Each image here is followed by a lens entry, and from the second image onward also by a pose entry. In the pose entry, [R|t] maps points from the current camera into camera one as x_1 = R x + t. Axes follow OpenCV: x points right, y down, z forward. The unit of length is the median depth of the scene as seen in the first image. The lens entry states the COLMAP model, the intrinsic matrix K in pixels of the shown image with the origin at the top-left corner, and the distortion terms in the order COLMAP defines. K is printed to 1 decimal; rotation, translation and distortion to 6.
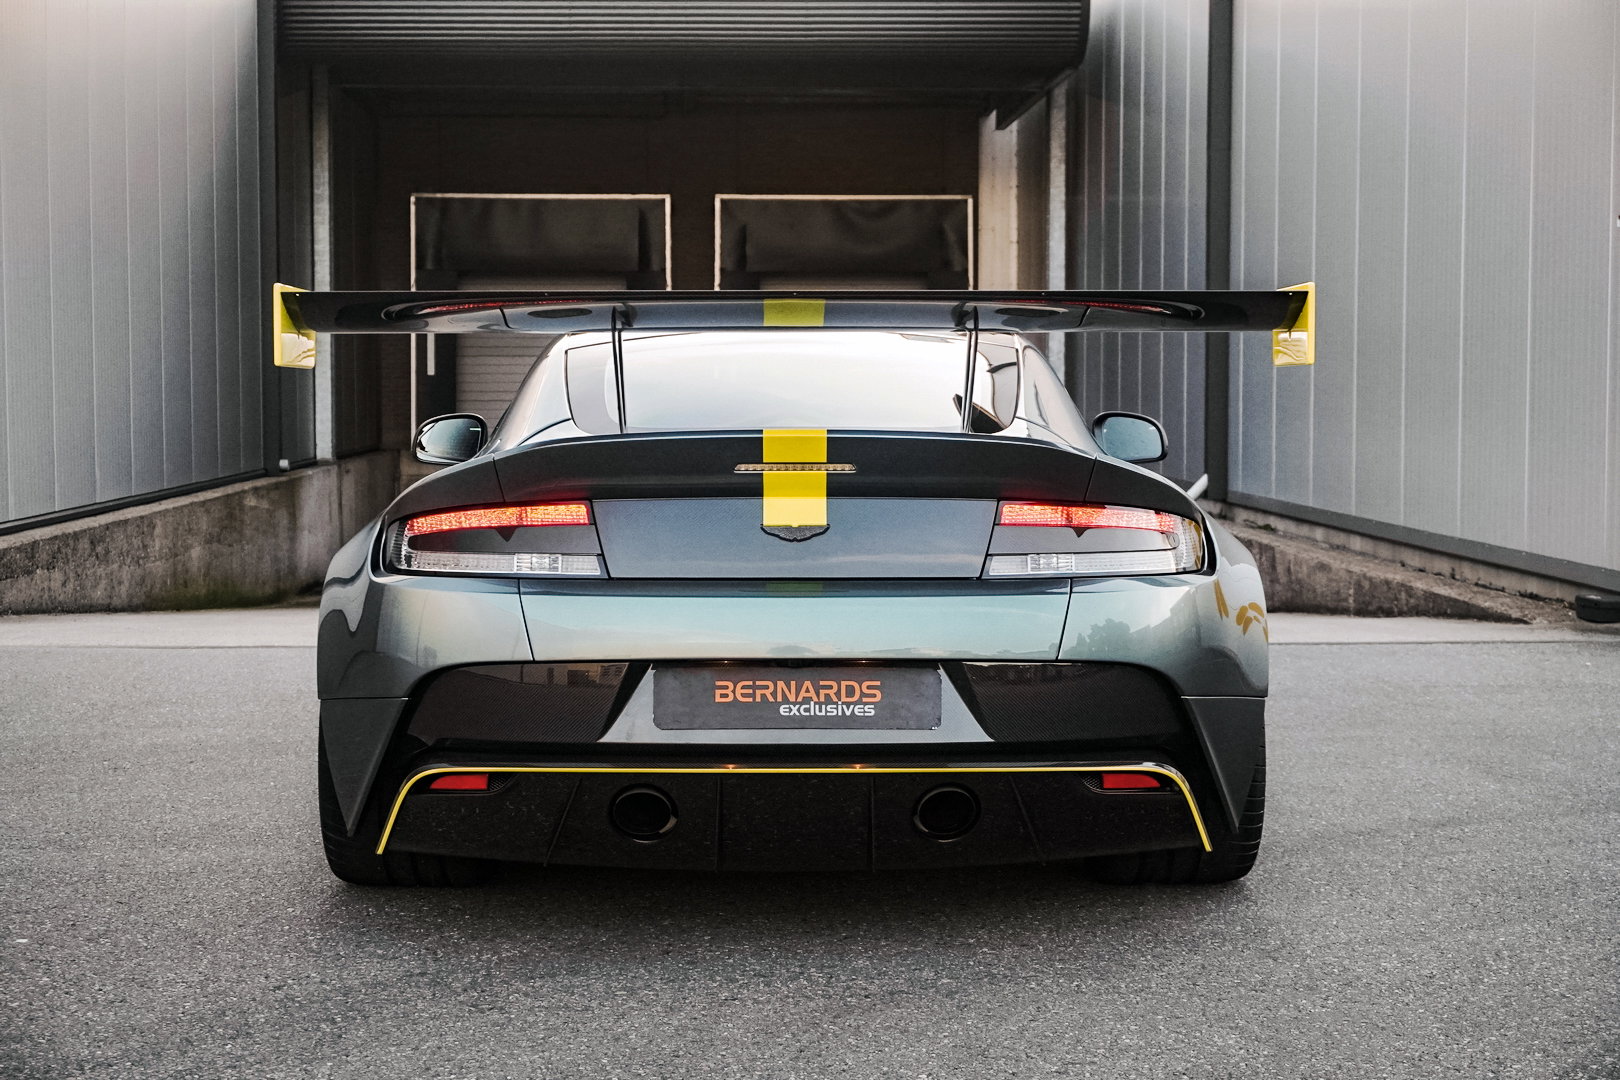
lens RADIAL K [[2497.3, 0, 810.0], [0, 2497.3, 540.0], [0, 0, 1]] dist [0.019570, 0.044206]
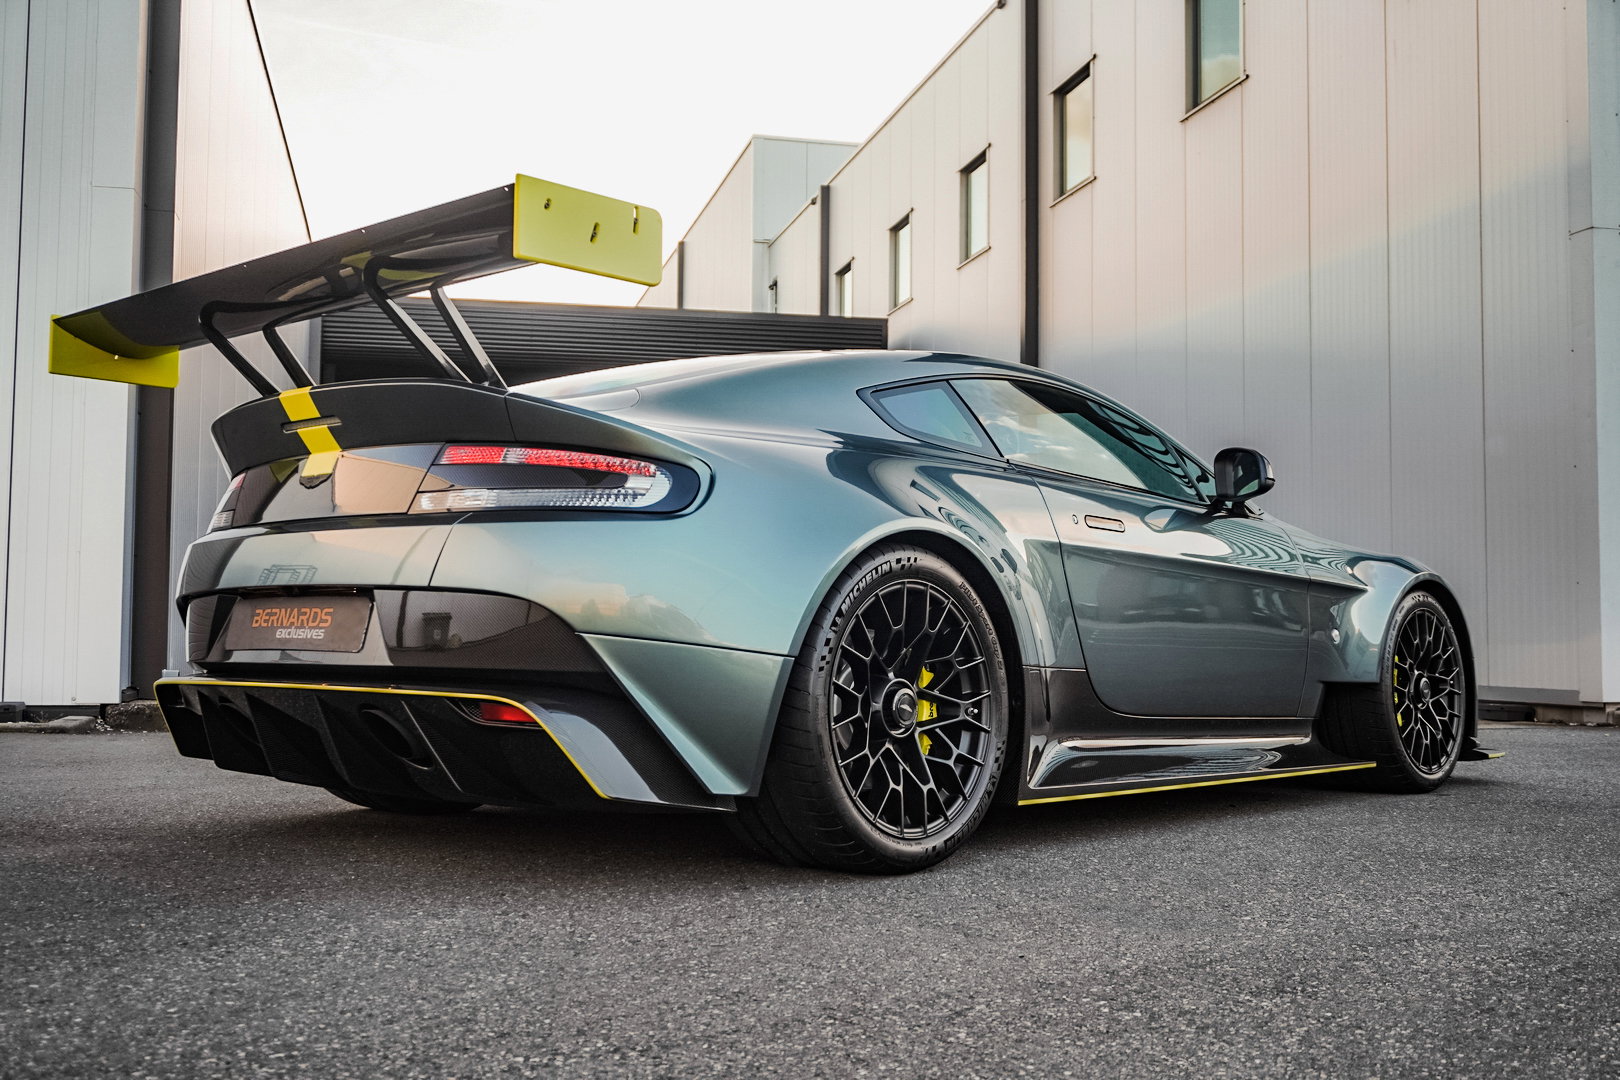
lens RADIAL K [[1666.9, 0, 810.0], [0, 1666.9, 540.0], [0, 0, 1]] dist [0.009694, 0.008276]
pose [[0.736325, -0.035165, -0.675714, 0.179777], [-0.045779, 0.993771, -0.101602, 0.024174], [0.675078, 0.105746, 0.730129, 0.158285]]
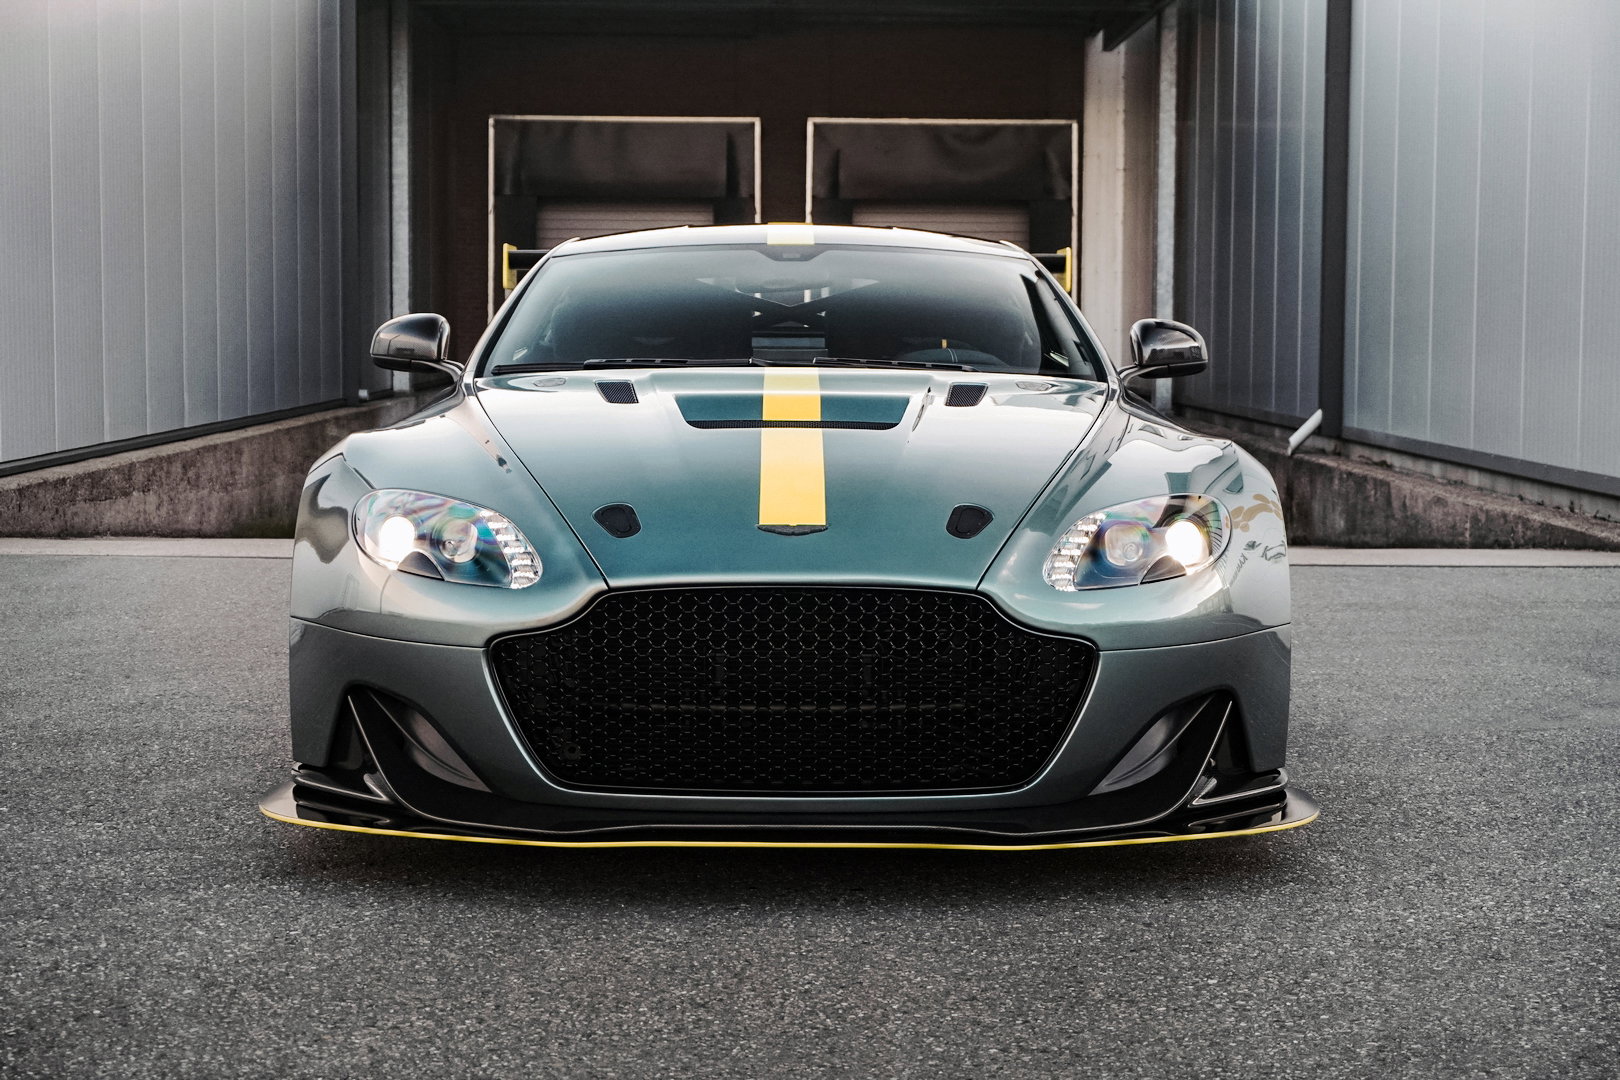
lens RADIAL K [[2670.7, 0, 810.0], [0, 2670.7, 540.0], [0, 0, 1]] dist [0.010284, -0.006662]
pose [[0.999459, 0.010023, -0.031313, -0.007092], [-0.009443, 0.999782, 0.018632, 0.008250], [0.031493, -0.018327, 0.999336, -0.048013]]
